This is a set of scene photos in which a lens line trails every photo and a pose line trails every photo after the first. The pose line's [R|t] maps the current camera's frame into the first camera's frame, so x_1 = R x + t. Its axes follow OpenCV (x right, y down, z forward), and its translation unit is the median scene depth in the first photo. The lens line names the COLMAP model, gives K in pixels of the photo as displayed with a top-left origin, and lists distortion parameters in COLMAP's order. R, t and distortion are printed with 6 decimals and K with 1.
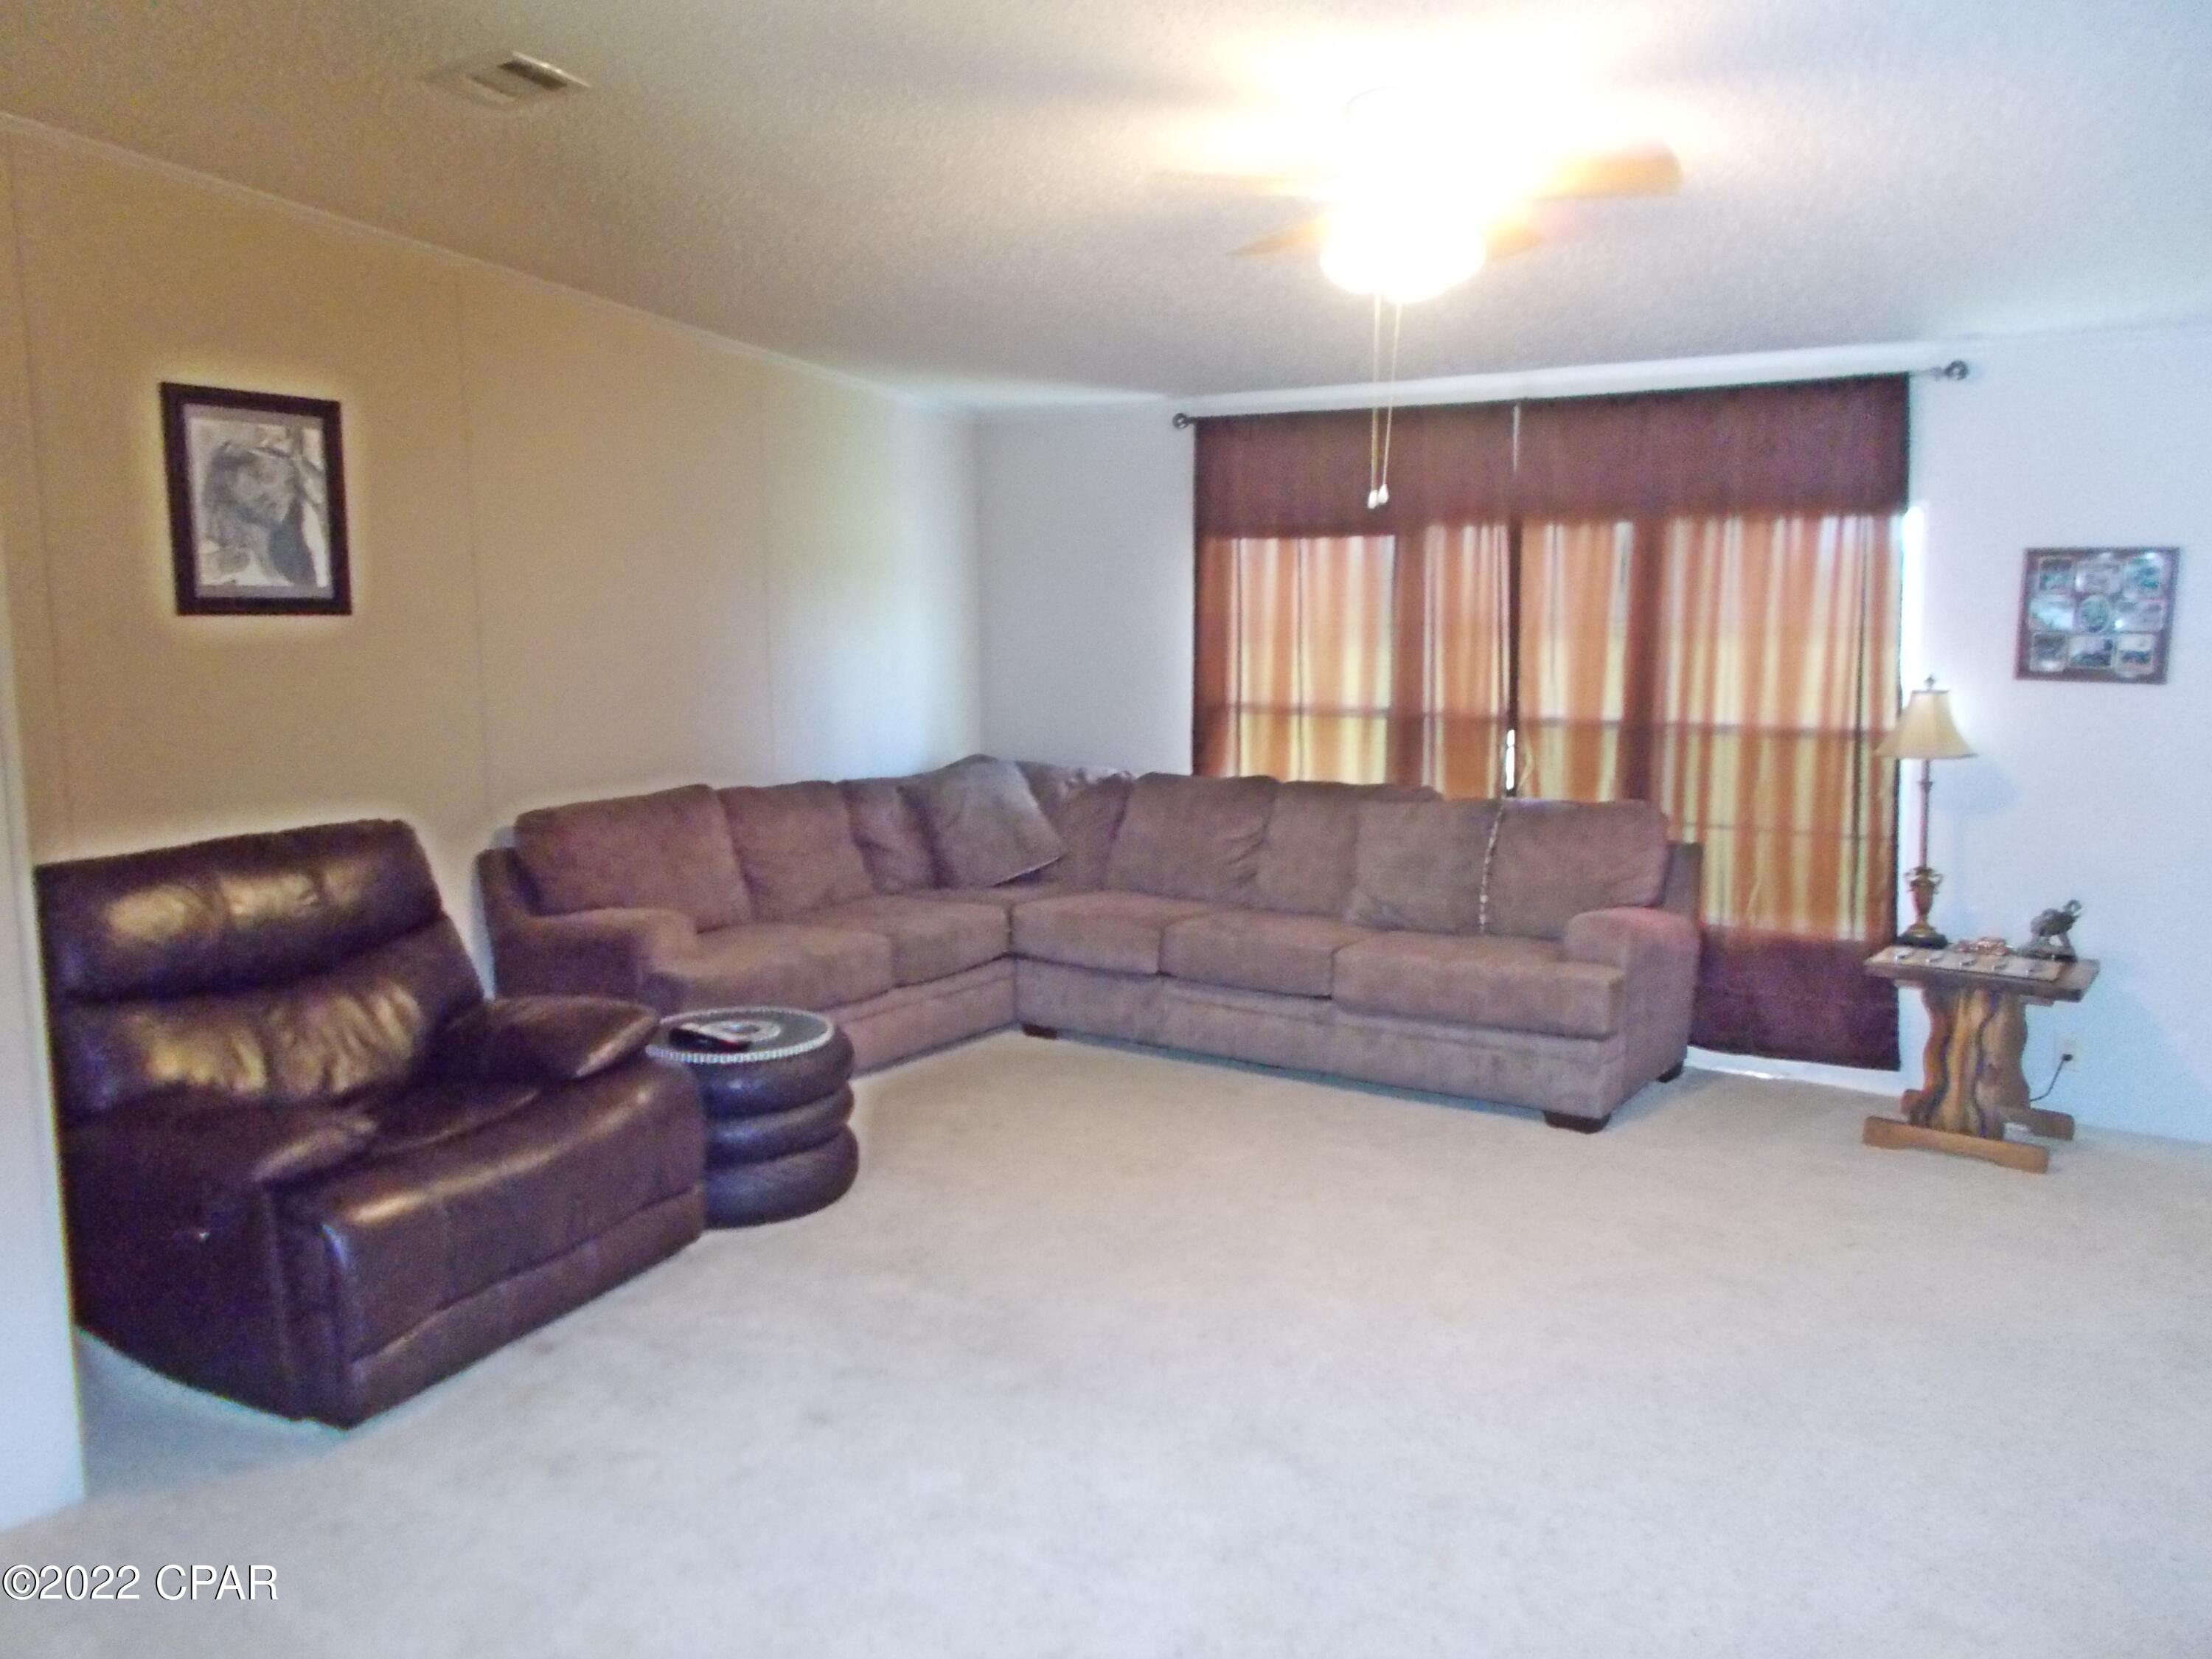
lens RADIAL K [[1710.7, 0, 1106.0], [0, 1710.7, 829.5], [0, 0, 1]] dist [0.041842, -0.000686]
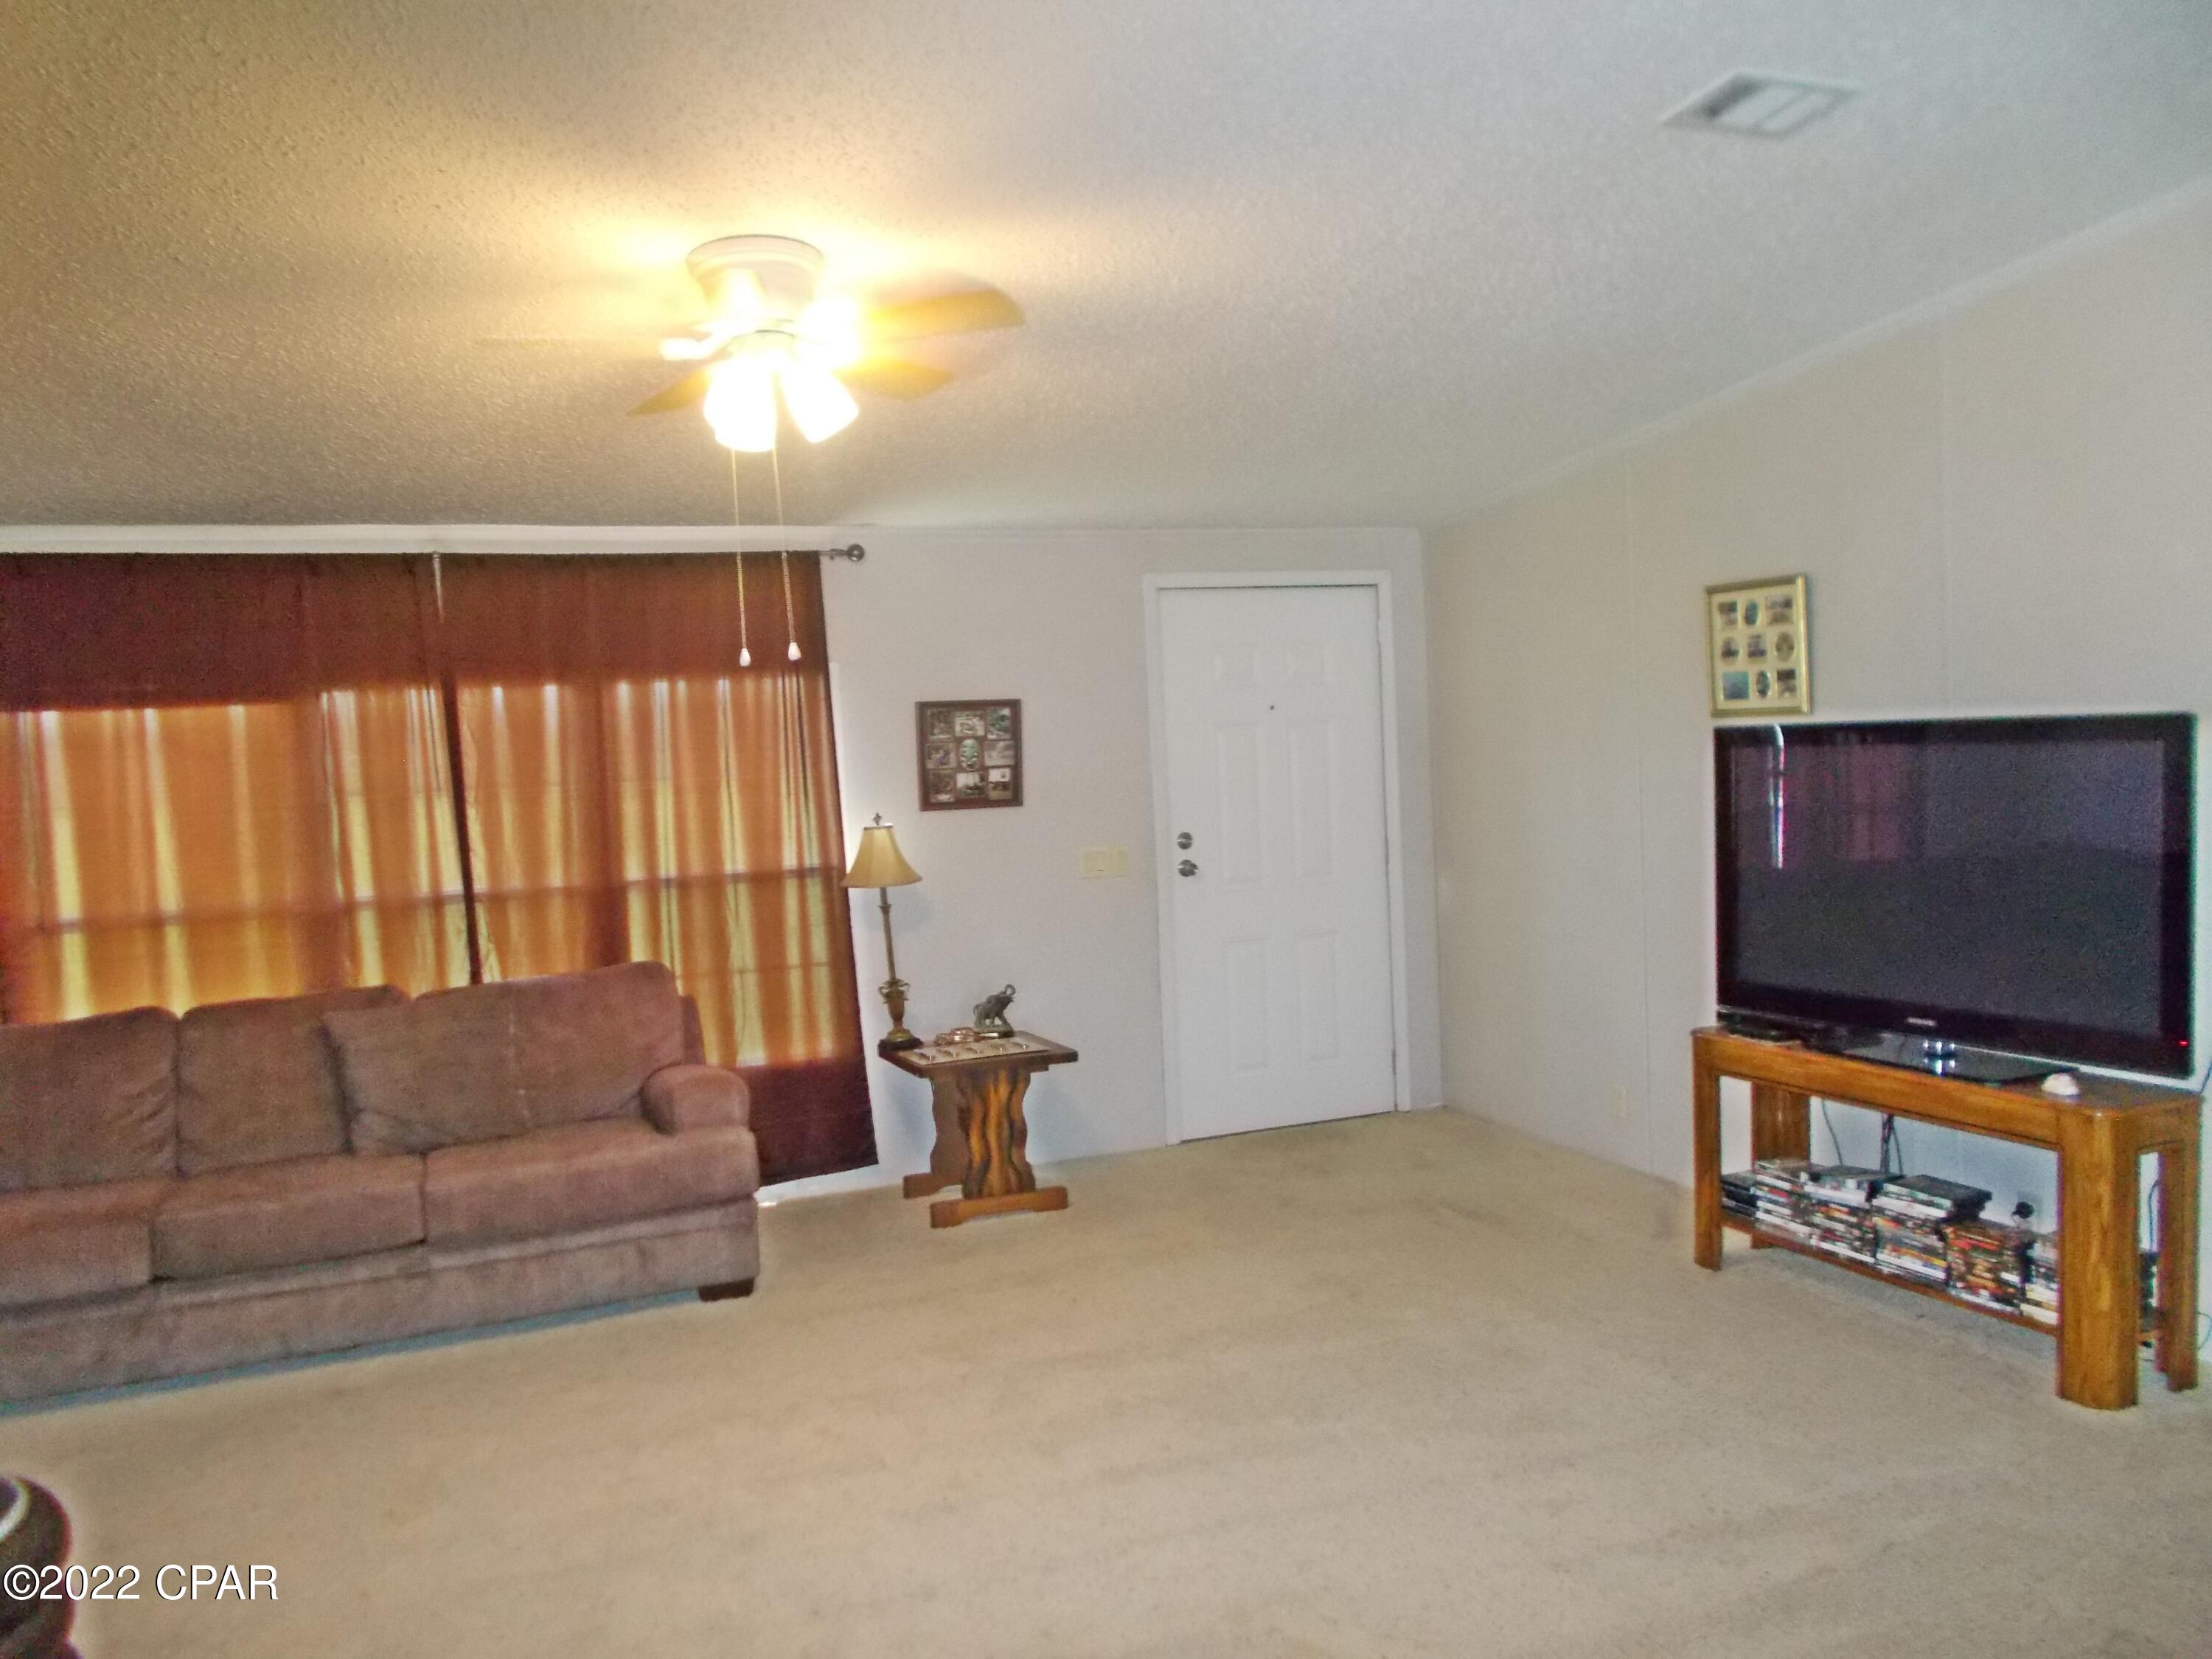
lens RADIAL K [[1683.0, 0, 1106.0], [0, 1683.0, 829.5], [0, 0, 1]] dist [-0.005848, -0.002920]
pose [[0.568264, -0.078024, 0.819139, -0.349792], [0.160135, 0.986947, -0.017083, -0.034709], [-0.807114, 0.140881, 0.573341, 0.240379]]
